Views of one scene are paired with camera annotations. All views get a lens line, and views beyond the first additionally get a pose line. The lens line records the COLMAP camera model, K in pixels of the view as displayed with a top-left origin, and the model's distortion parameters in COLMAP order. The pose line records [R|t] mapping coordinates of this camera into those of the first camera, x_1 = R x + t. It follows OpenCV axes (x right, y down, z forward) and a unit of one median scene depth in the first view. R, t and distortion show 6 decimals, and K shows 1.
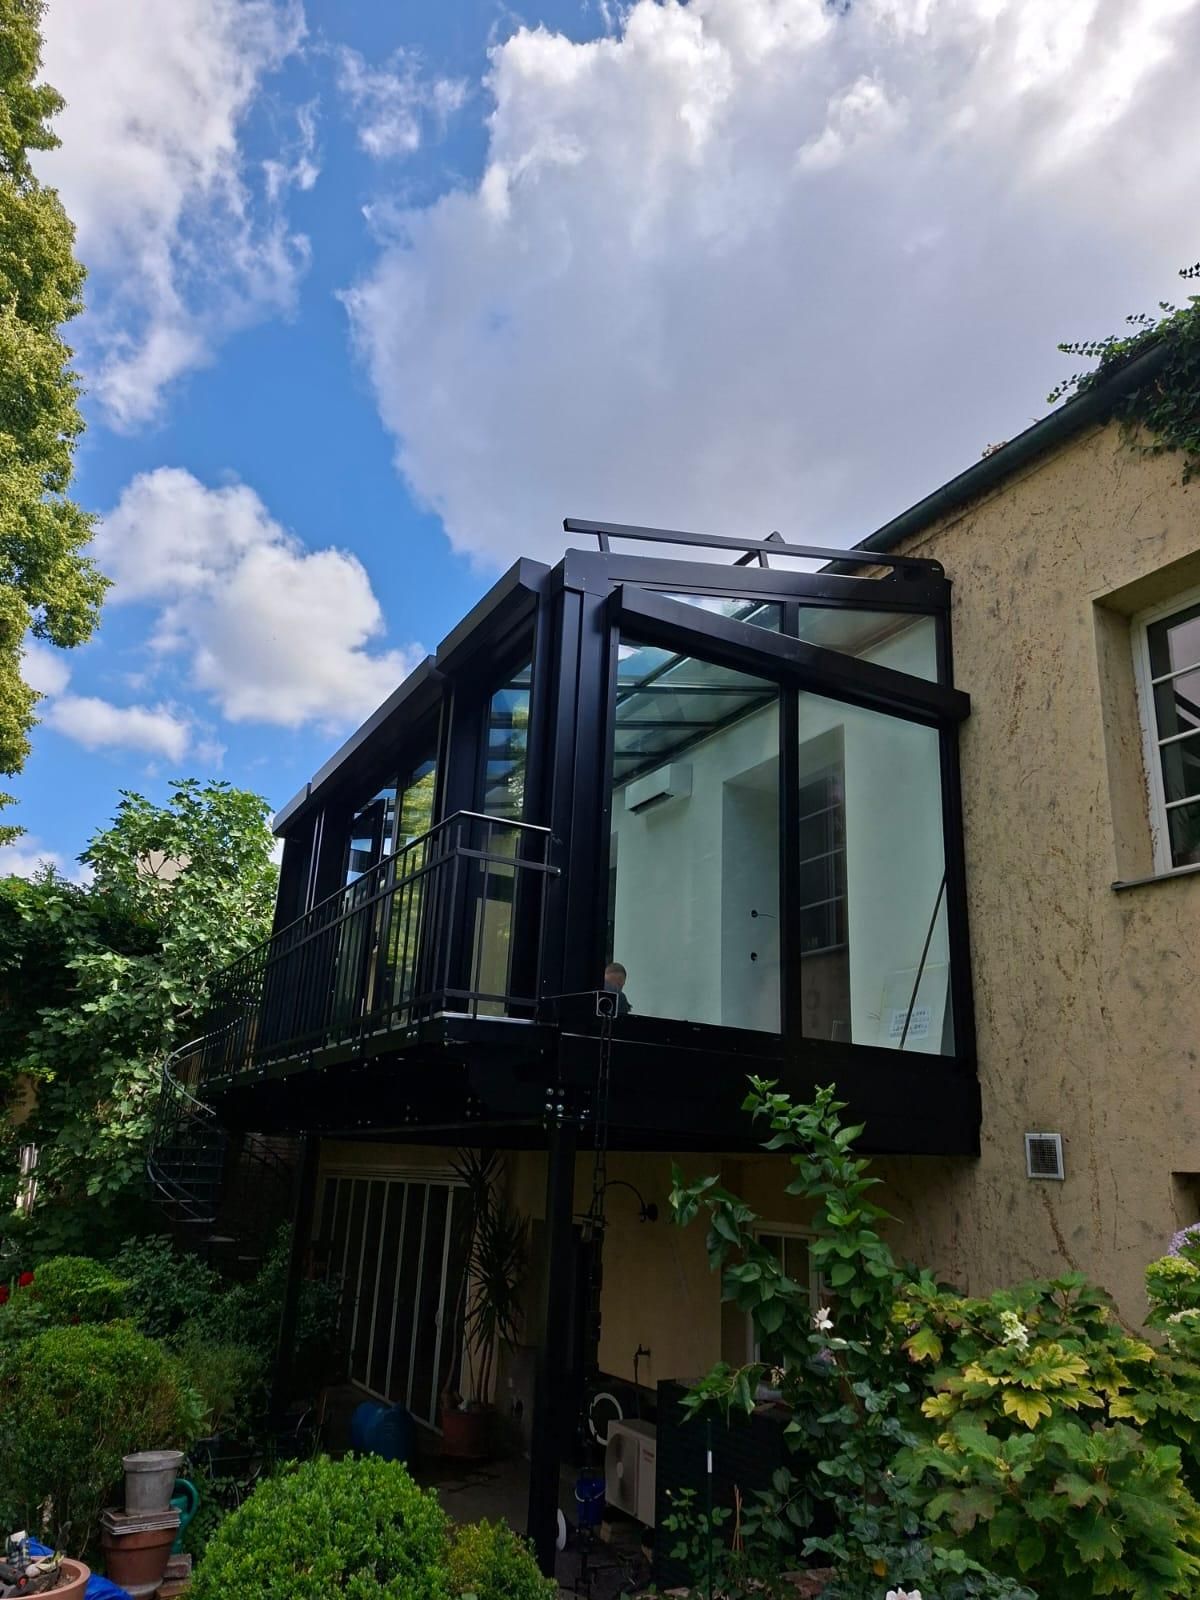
lens RADIAL K [[1074.5, 0, 598.5], [0, 1074.5, 849.3], [0, 0, 1]] dist [0.059300, -0.048993]
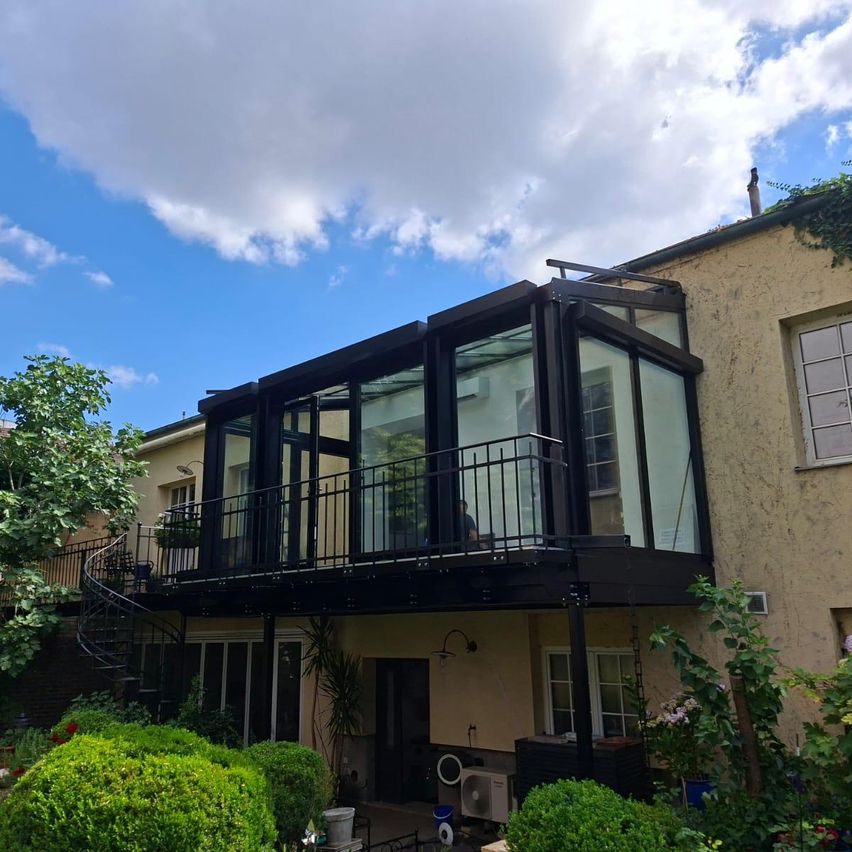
lens RADIAL K [[756.5, 0, 434.4], [0, 756.5, 440.6], [0, 0, 1]] dist [0.094417, -0.096352]
pose [[0.945977, 0.006686, 0.324164, -0.428420], [-0.028122, 0.997712, 0.061488, -0.060042], [-0.323011, -0.067283, 0.944000, -0.084185]]
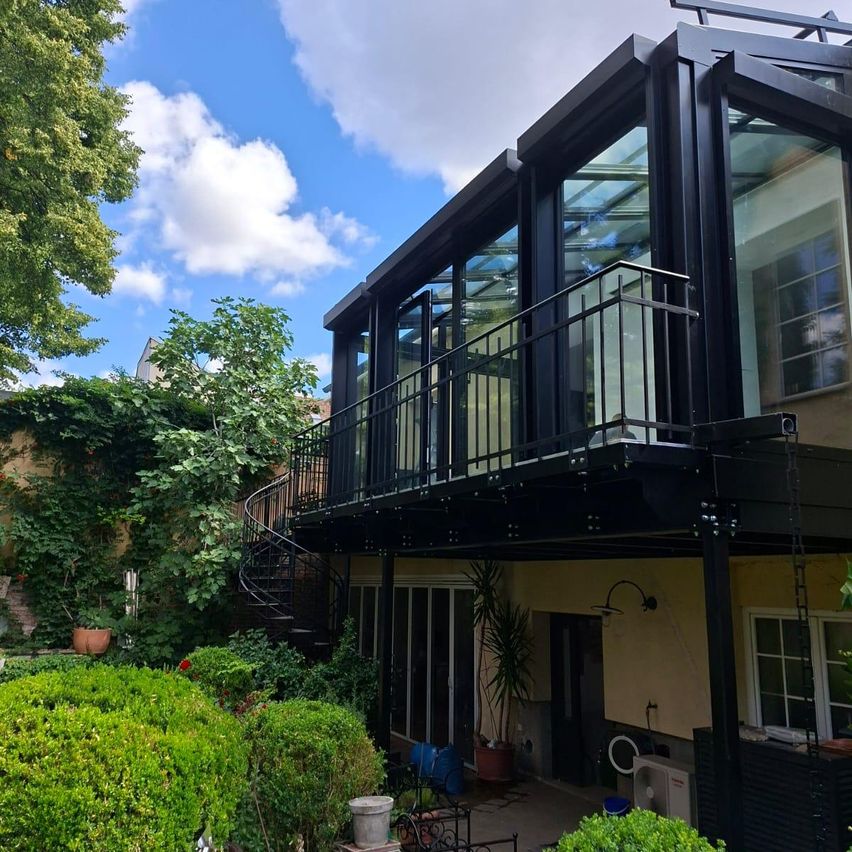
lens RADIAL K [[756.5, 0, 434.4], [0, 756.5, 440.6], [0, 0, 1]] dist [0.094417, -0.096352]
pose [[0.998781, -0.038604, -0.030752, -0.190771], [0.041753, 0.993124, 0.109367, 0.033923], [0.026318, -0.110517, 0.993526, 0.112858]]
